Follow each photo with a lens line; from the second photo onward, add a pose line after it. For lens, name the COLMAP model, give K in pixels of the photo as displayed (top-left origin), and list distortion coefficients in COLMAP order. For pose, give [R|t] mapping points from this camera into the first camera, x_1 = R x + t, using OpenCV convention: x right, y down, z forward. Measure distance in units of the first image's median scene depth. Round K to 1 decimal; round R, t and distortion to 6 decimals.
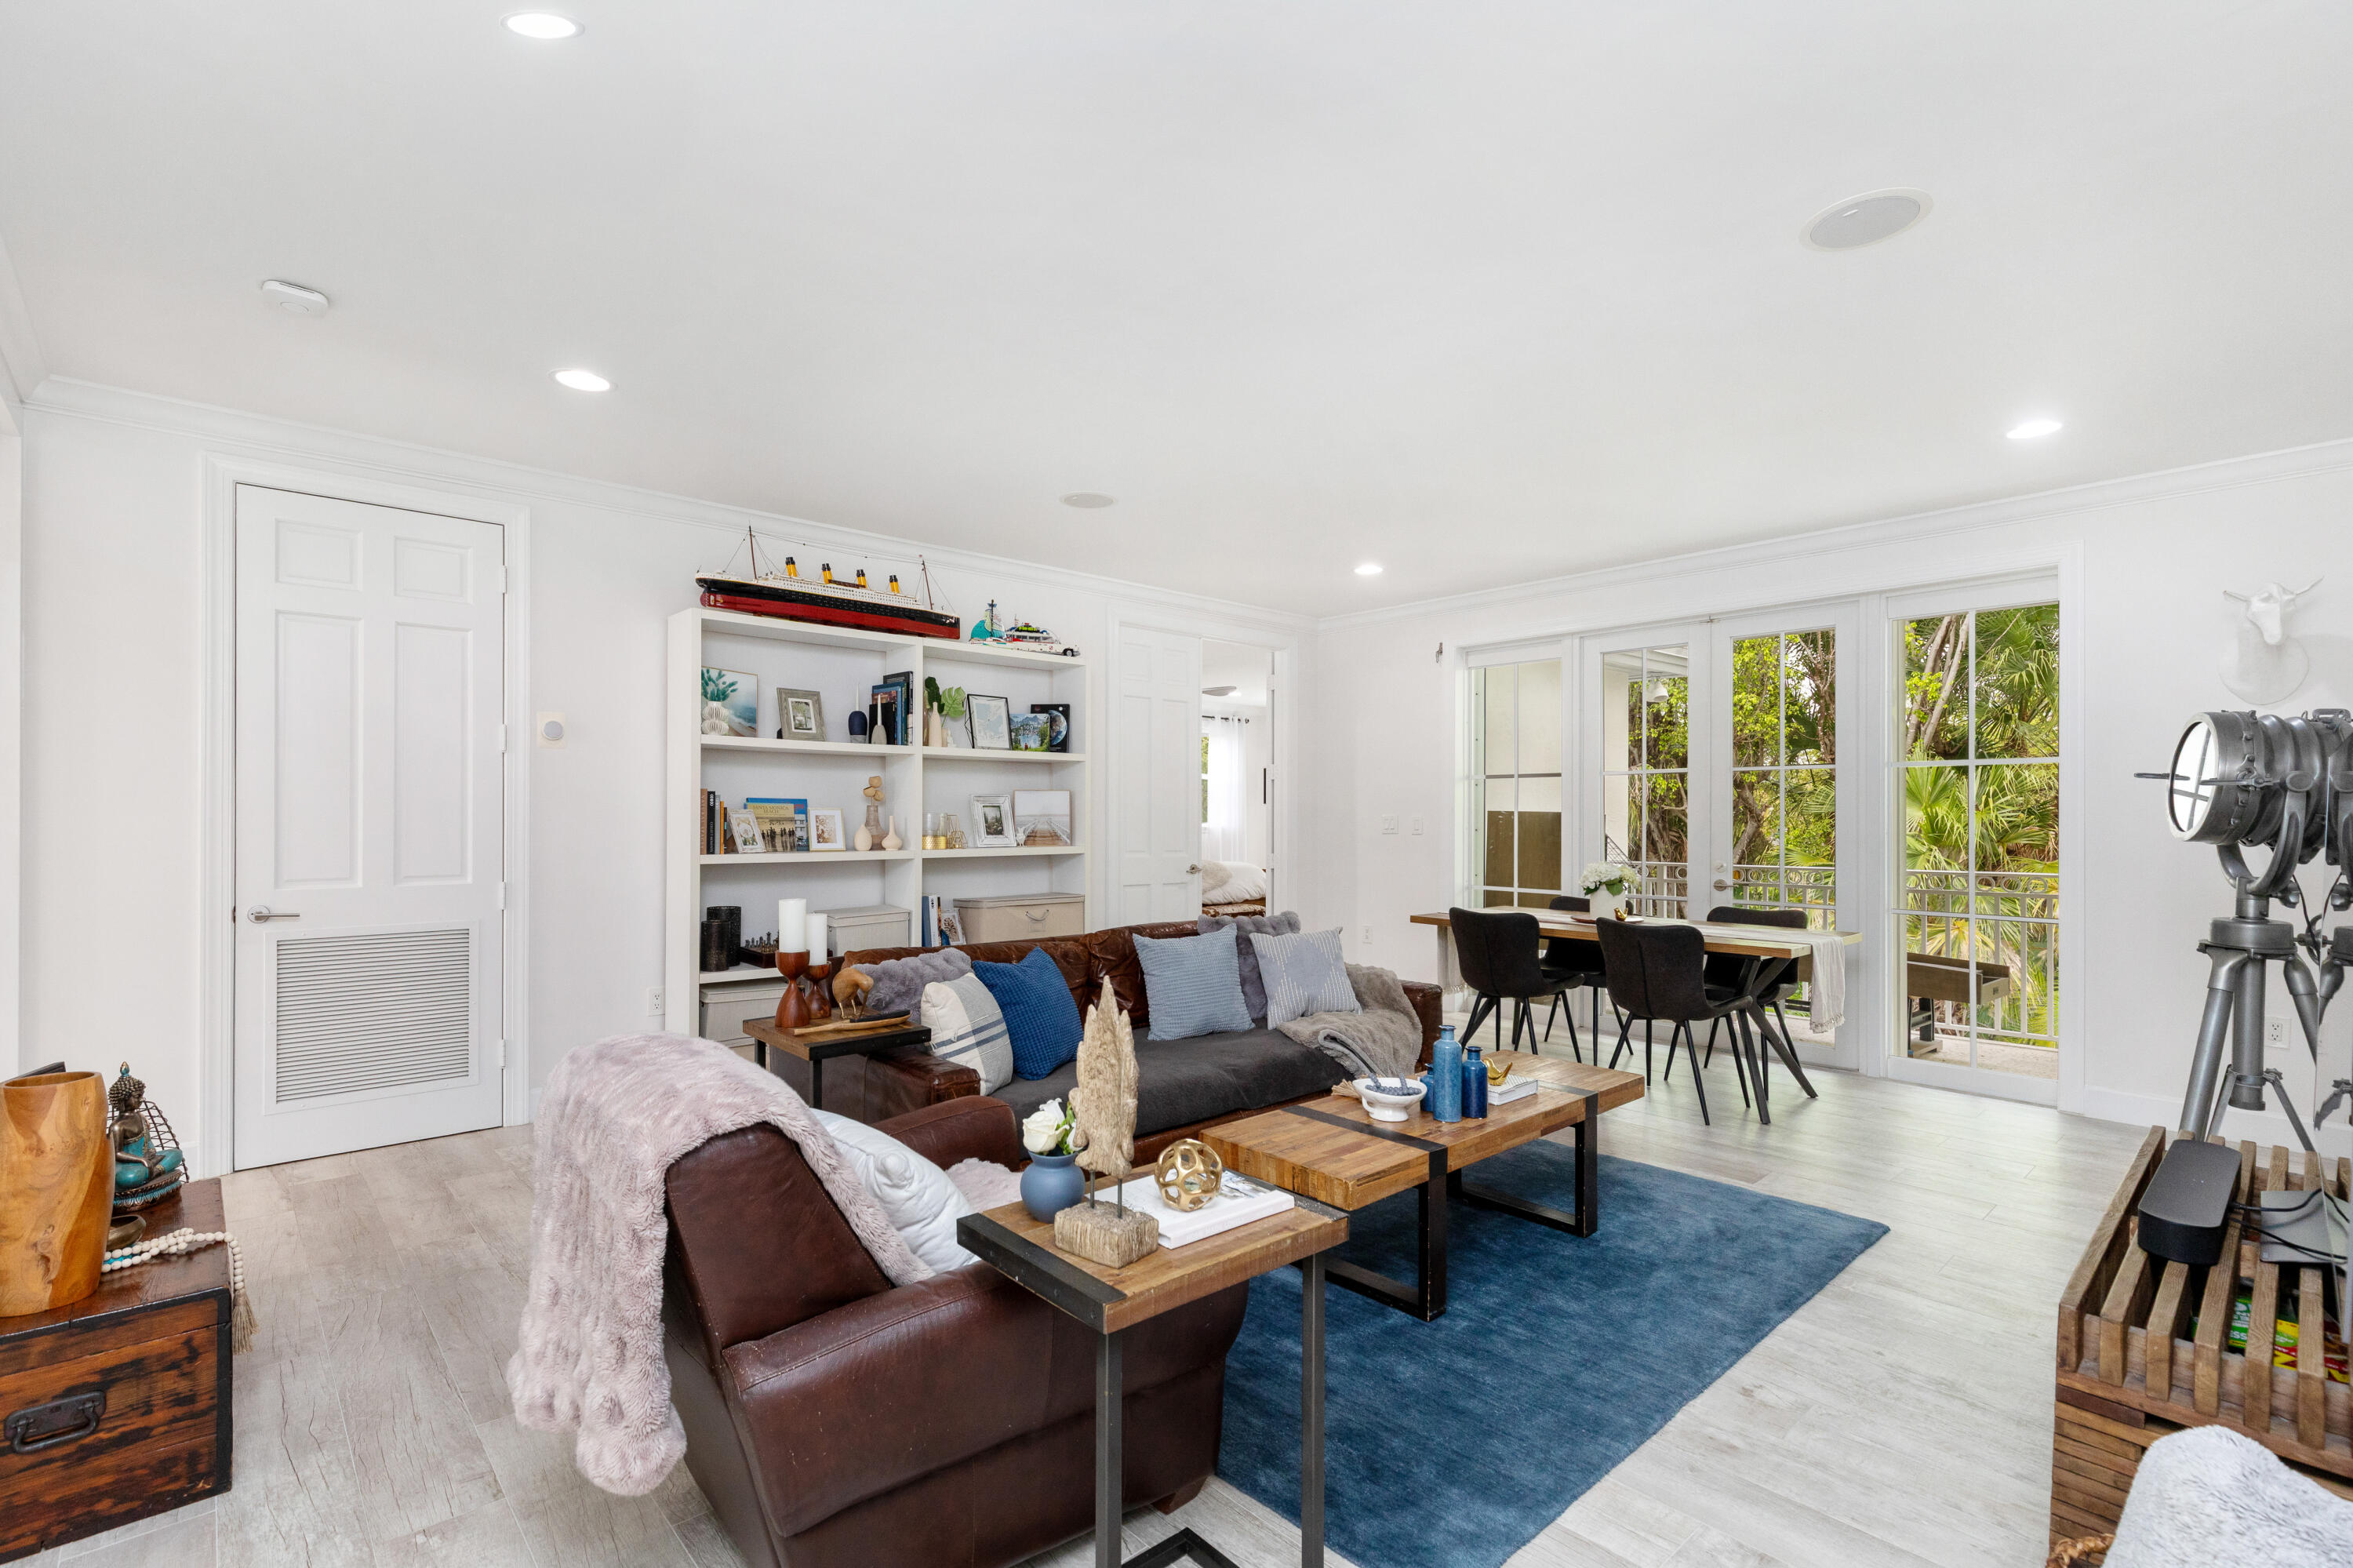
lens RADIAL K [[1077.3, 0, 1170.2], [0, 1077.3, 830.0], [0, 0, 1]] dist [0.017462, 0.000445]
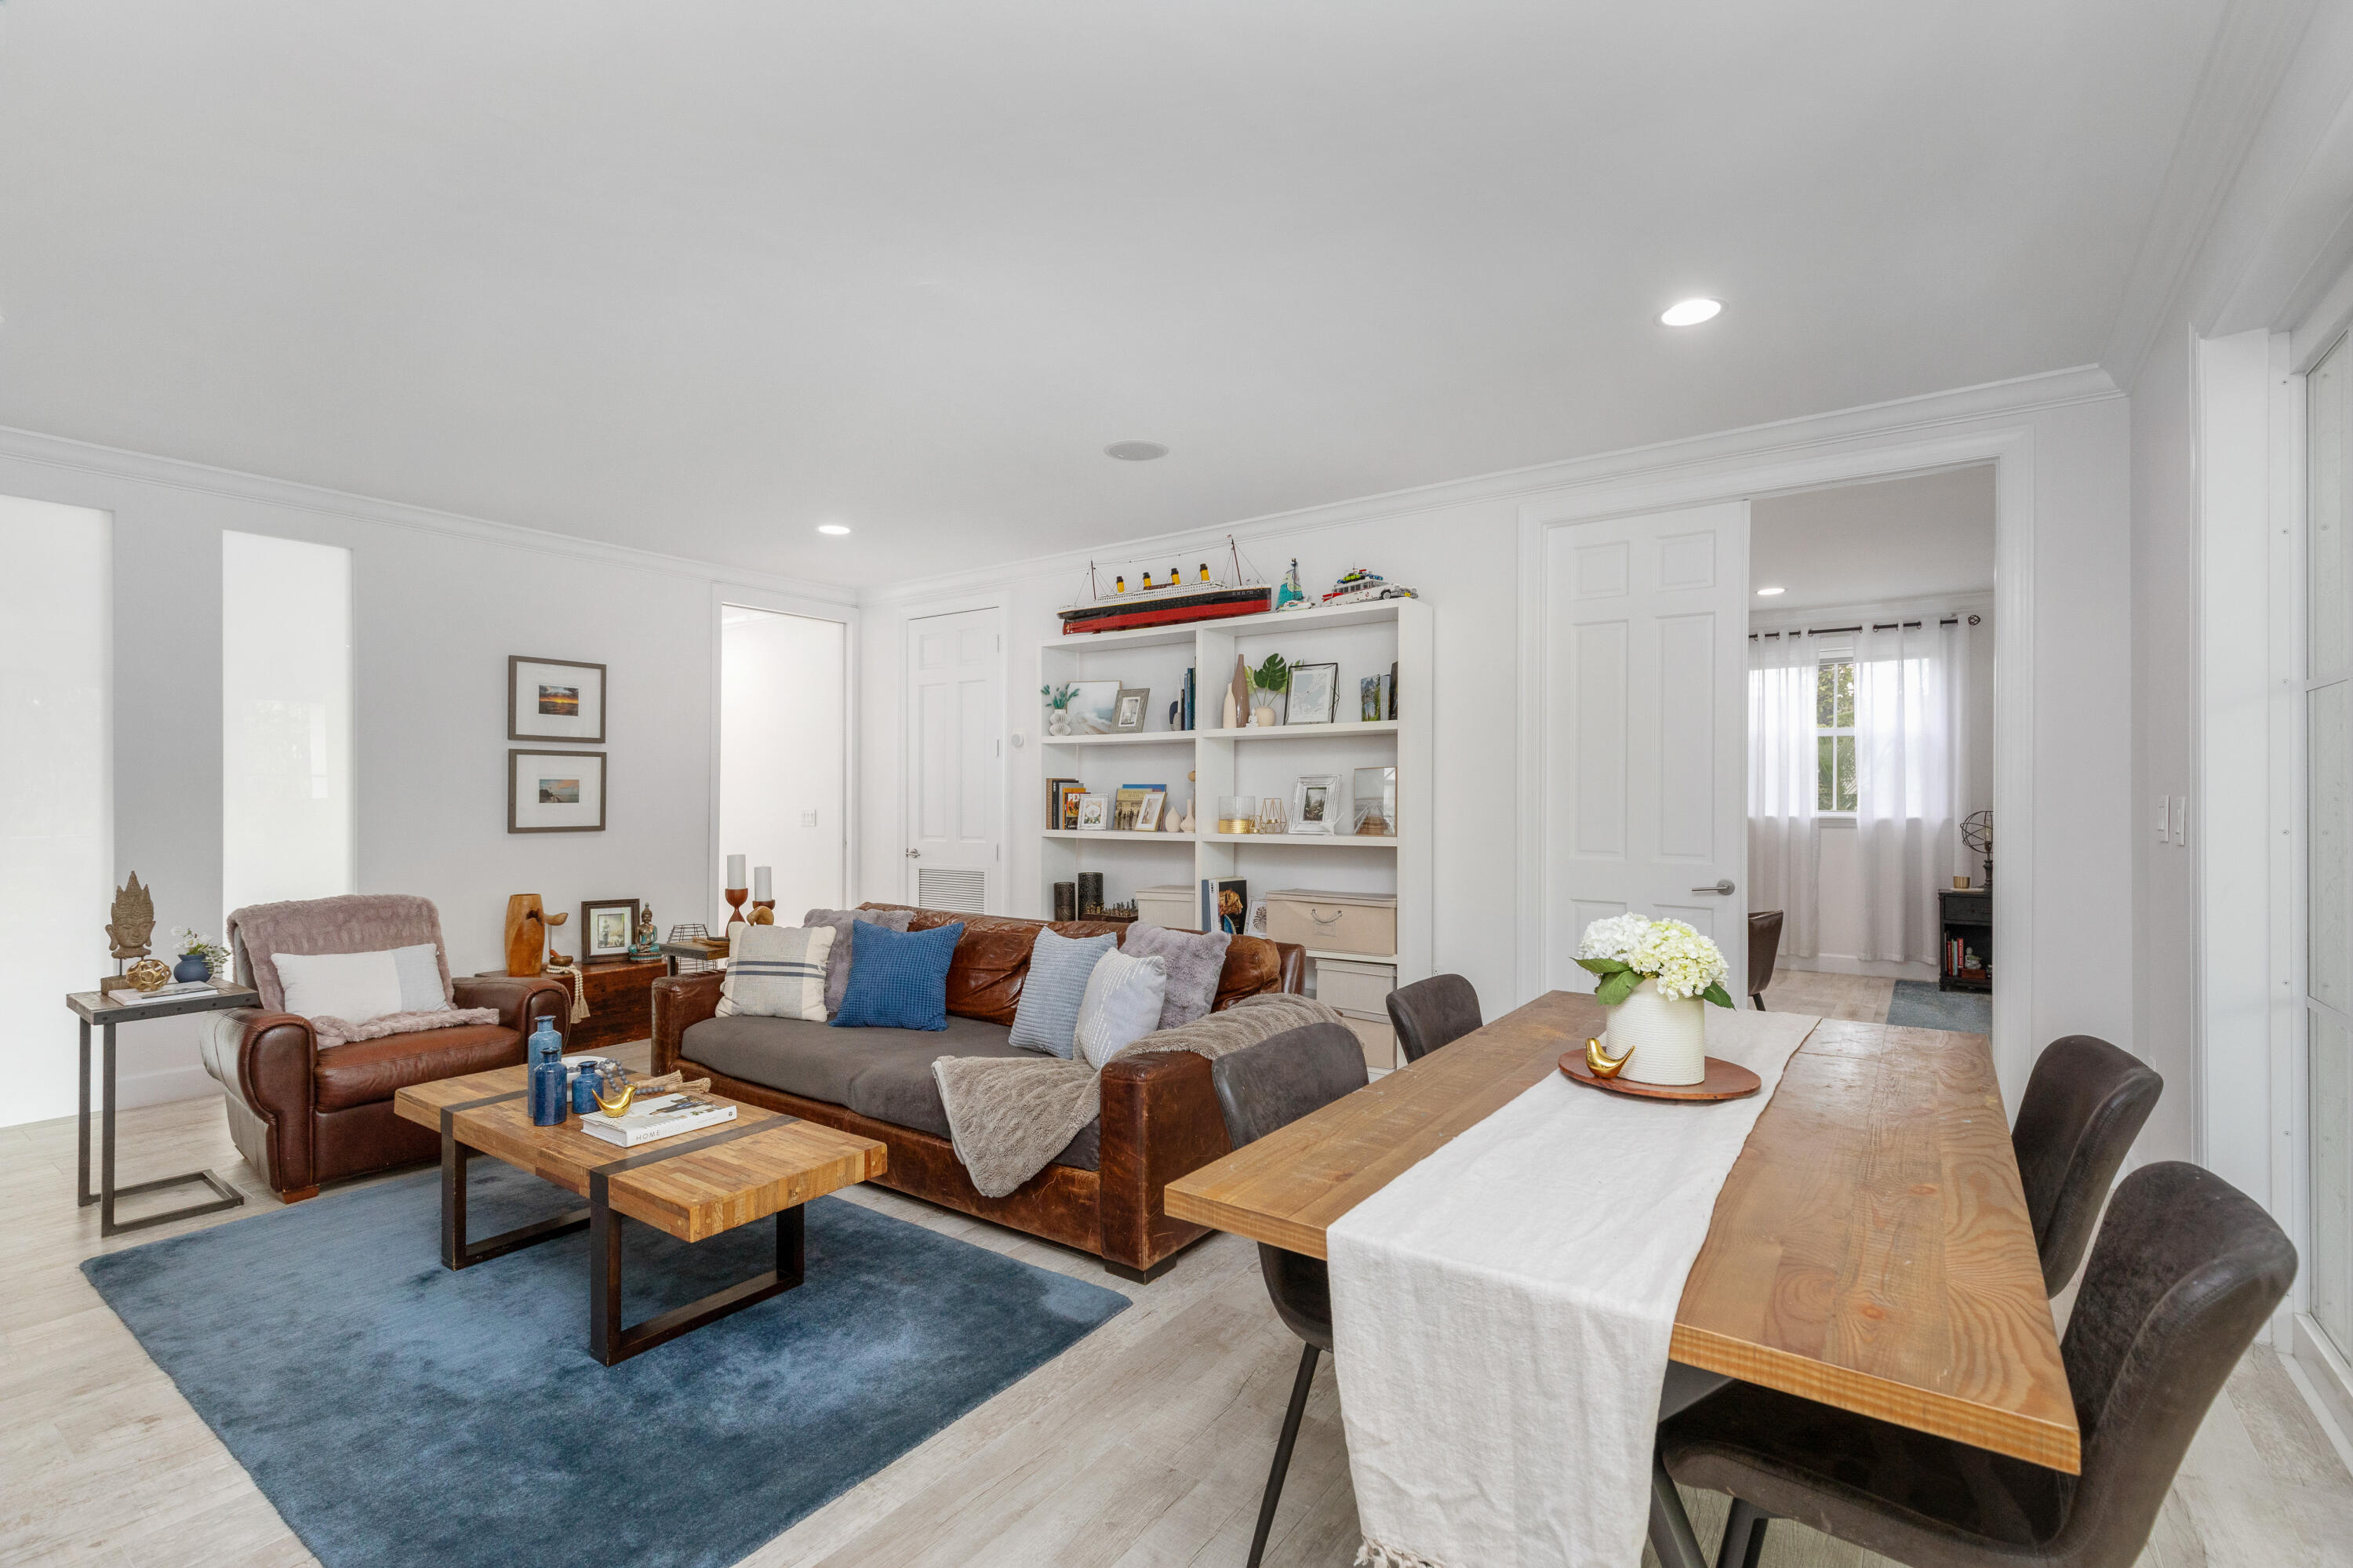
lens RADIAL K [[1077.3, 0, 1187.9], [0, 1077.3, 786.7], [0, 0, 1]] dist [0.017462, 0.000445]
pose [[0.199813, -0.004150, -0.979825, 0.731432], [-0.005842, 0.999968, -0.005427, -0.018697], [0.979817, 0.006809, 0.199782, 0.772728]]
